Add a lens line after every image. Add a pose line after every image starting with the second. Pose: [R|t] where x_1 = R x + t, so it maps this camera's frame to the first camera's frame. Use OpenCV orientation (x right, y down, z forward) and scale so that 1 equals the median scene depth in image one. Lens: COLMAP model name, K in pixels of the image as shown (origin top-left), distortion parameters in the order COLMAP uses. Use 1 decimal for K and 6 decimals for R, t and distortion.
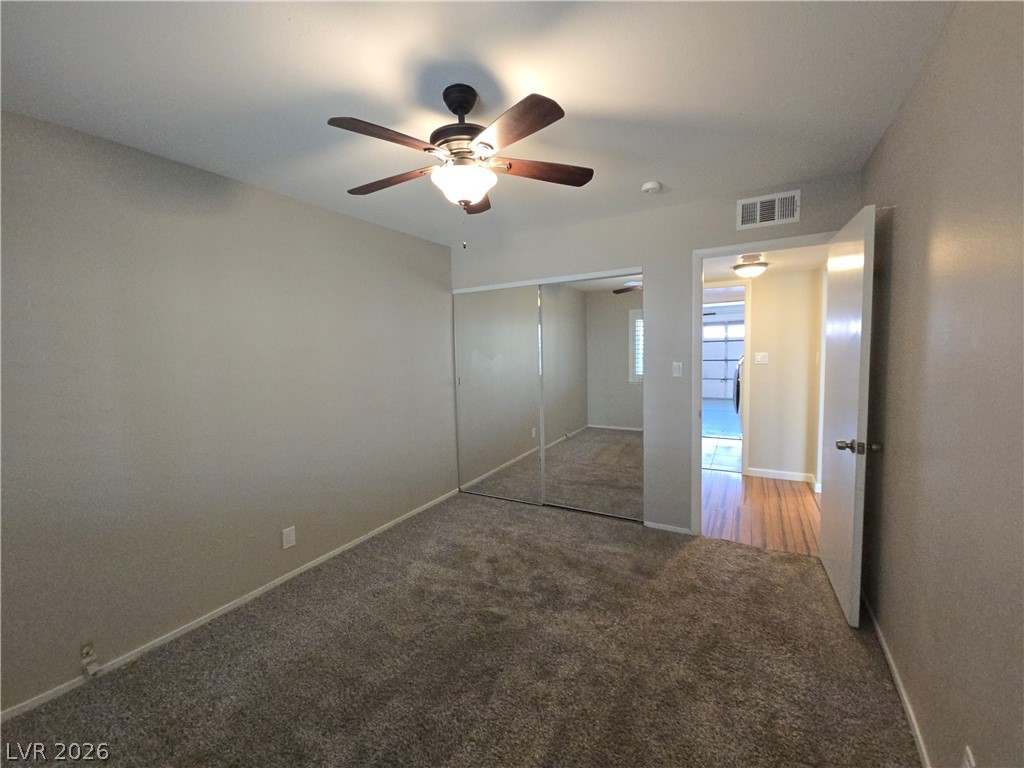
lens RADIAL K [[414.3, 0, 508.5], [0, 414.3, 380.9], [0, 0, 1]] dist [0.018827, -0.013184]
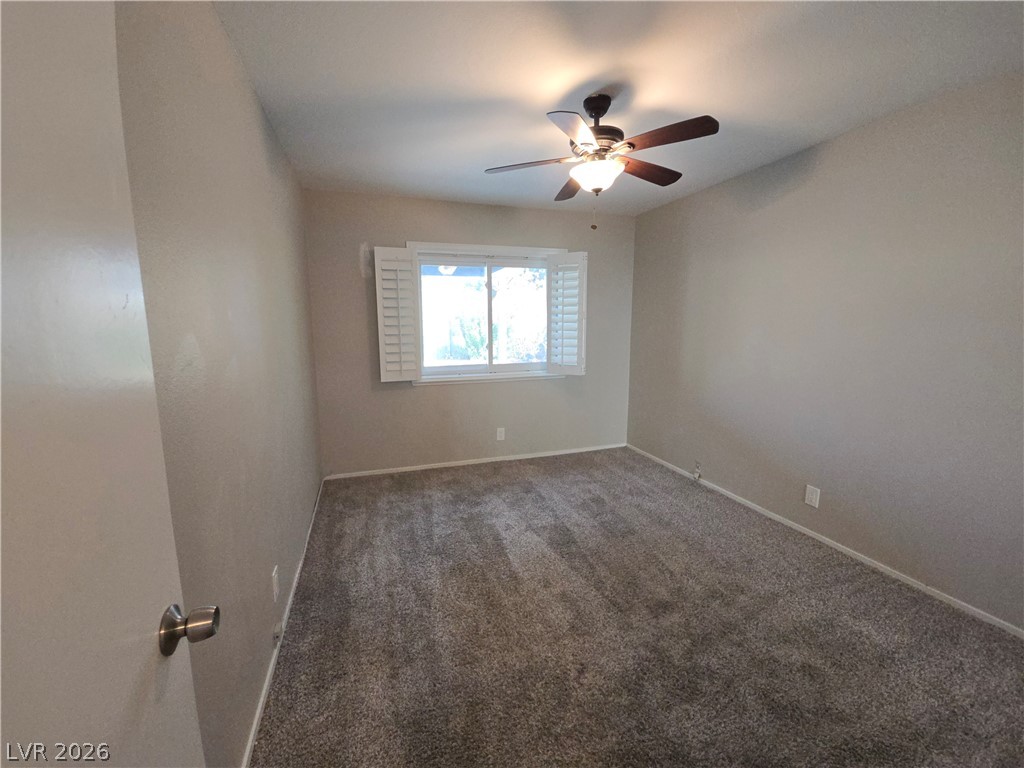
lens RADIAL K [[414.3, 0, 508.5], [0, 414.3, 380.9], [0, 0, 1]] dist [0.018827, -0.013184]
pose [[-0.663721, 0.136268, -0.735463, 0.760055], [-0.033031, 0.976966, 0.210823, -0.096354], [0.747250, 0.164221, -0.643932, 1.215818]]
